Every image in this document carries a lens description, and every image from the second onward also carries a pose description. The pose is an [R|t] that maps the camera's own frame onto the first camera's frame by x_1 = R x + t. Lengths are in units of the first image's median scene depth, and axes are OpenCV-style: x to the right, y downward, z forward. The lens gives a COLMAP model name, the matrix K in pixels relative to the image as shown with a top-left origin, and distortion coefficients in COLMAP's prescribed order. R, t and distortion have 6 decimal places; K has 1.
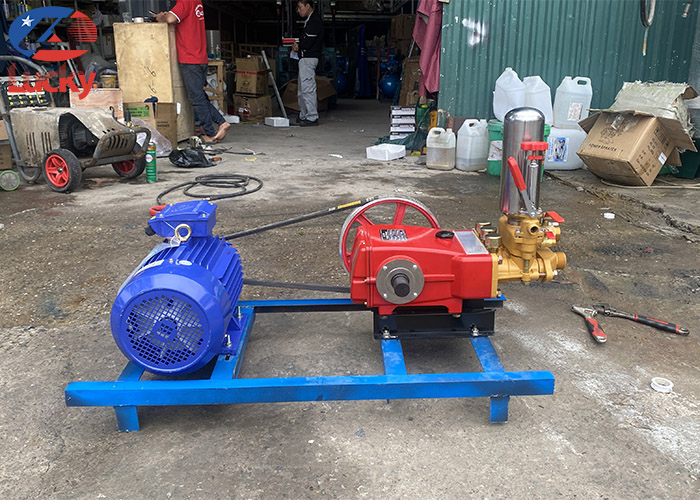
lens RADIAL K [[660.6, 0, 350.0], [0, 660.6, 250.0], [0, 0, 1]] dist [0.098047, -0.226425]
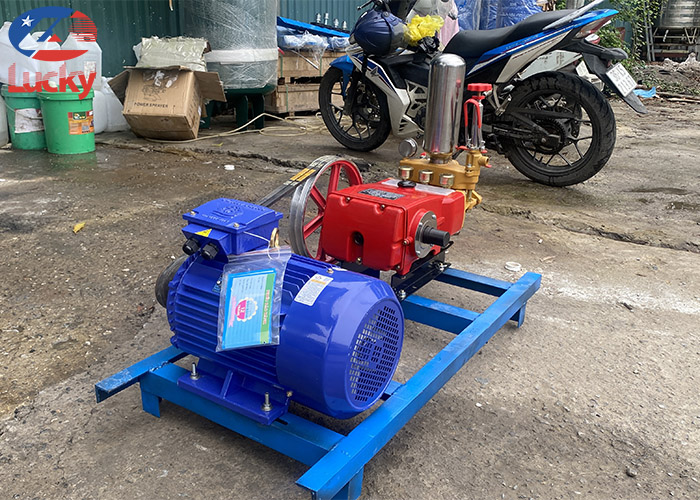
lens RADIAL K [[666.1, 0, 340.4], [0, 666.1, 257.6], [0, 0, 1]] dist [0.103951, -0.264244]
pose [[0.574605, -0.263512, 0.774849, -0.304040], [0.213516, 0.962229, 0.168900, -0.045118], [-0.790089, 0.068392, 0.609165, 0.187358]]
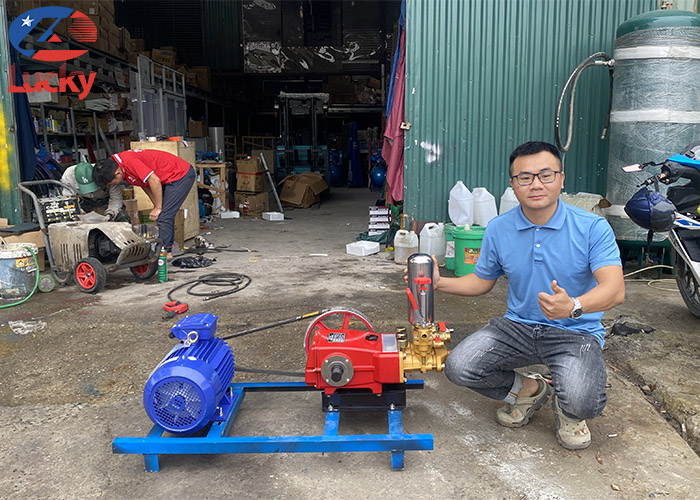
lens RADIAL K [[651.3, 0, 350.0], [0, 651.3, 250.0], [0, 0, 1]] dist [0.150094, -0.435893]
pose [[0.999900, -0.014126, -0.001172, 0.045054], [0.013897, 0.993247, -0.115185, -0.017714], [0.002791, 0.115157, 0.993343, -0.194196]]
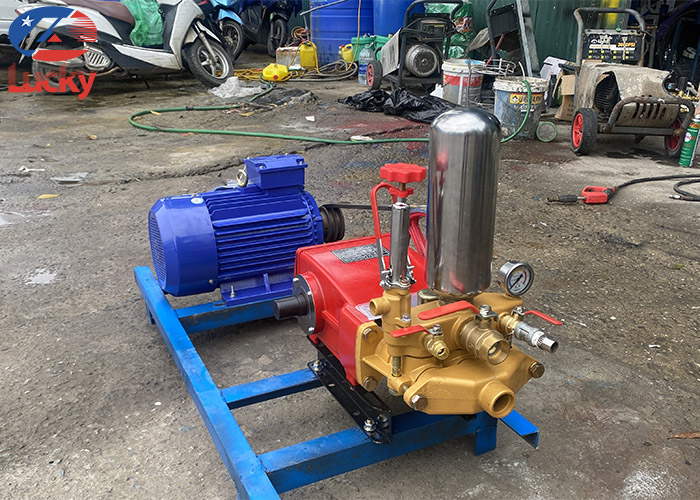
lens RADIAL K [[666.1, 0, 340.4], [0, 666.1, 257.6], [0, 0, 1]] dist [0.103951, -0.264244]
pose [[0.409198, 0.337392, -0.847776, 0.282297], [-0.278306, 0.931001, 0.236183, -0.076193], [0.868967, 0.139296, 0.474862, 0.252149]]
